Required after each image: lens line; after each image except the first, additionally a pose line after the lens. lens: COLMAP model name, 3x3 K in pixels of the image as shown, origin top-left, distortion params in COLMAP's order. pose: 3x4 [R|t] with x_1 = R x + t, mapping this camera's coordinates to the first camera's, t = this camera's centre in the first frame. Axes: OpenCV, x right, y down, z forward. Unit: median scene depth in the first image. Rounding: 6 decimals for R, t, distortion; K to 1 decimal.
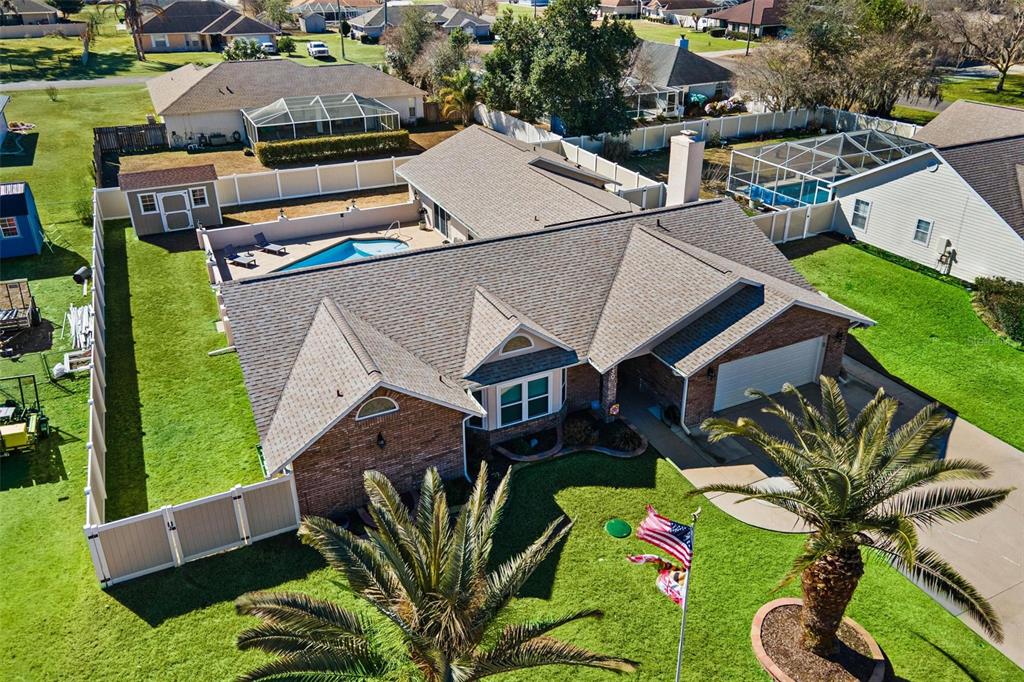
lens RADIAL K [[759.4, 0, 517.5], [0, 759.4, 312.7], [0, 0, 1]] dist [0.009599, 0.044739]
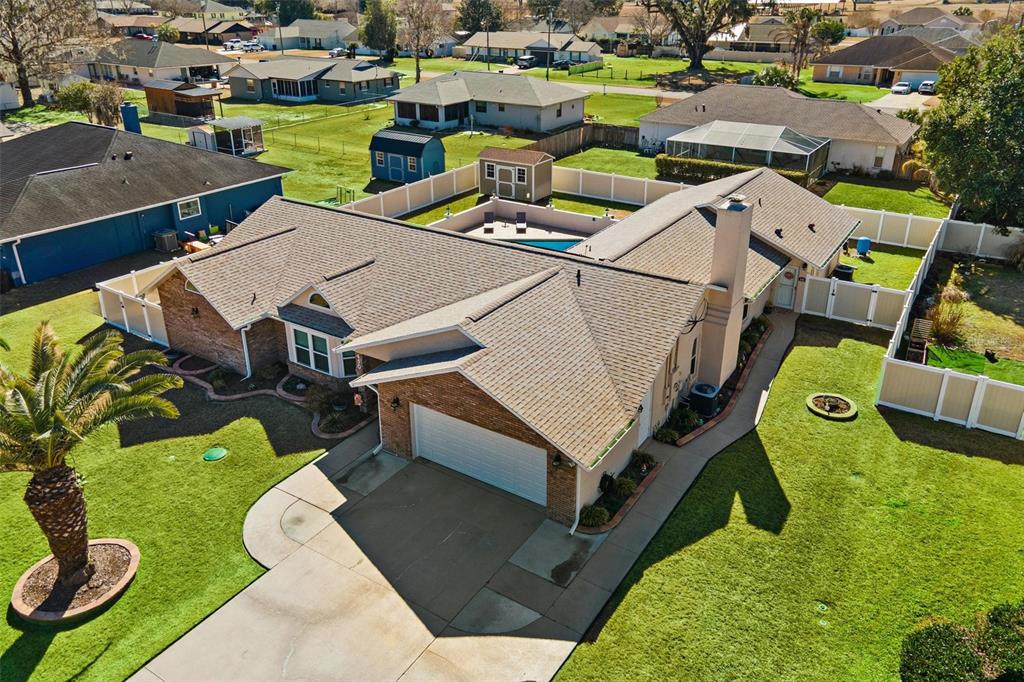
lens RADIAL K [[759.4, 0, 517.5], [0, 759.4, 312.7], [0, 0, 1]] dist [0.009599, 0.044739]
pose [[0.511896, 0.340289, -0.788775, 0.637096], [-0.375252, 0.914538, 0.151015, -0.136632], [0.772753, 0.218685, 0.595843, 0.328908]]
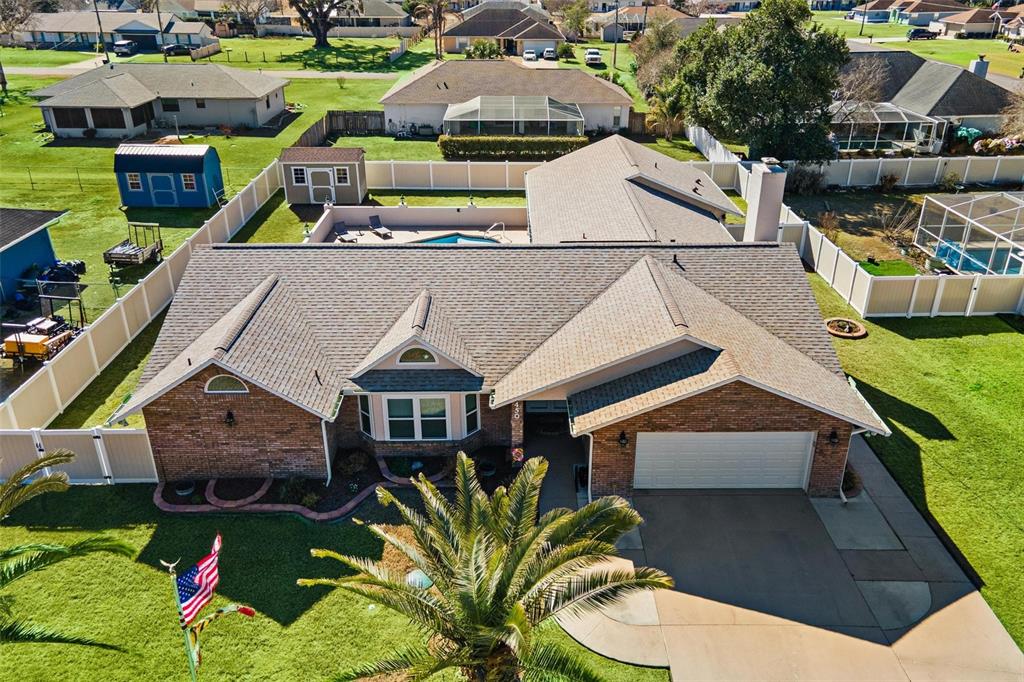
lens RADIAL K [[759.4, 0, 517.5], [0, 759.4, 312.7], [0, 0, 1]] dist [0.009599, 0.044739]
pose [[0.901988, 0.183075, -0.391026, 0.276953], [-0.189789, 0.981583, 0.021779, -0.032590], [0.387812, 0.054568, 0.920122, 0.114020]]
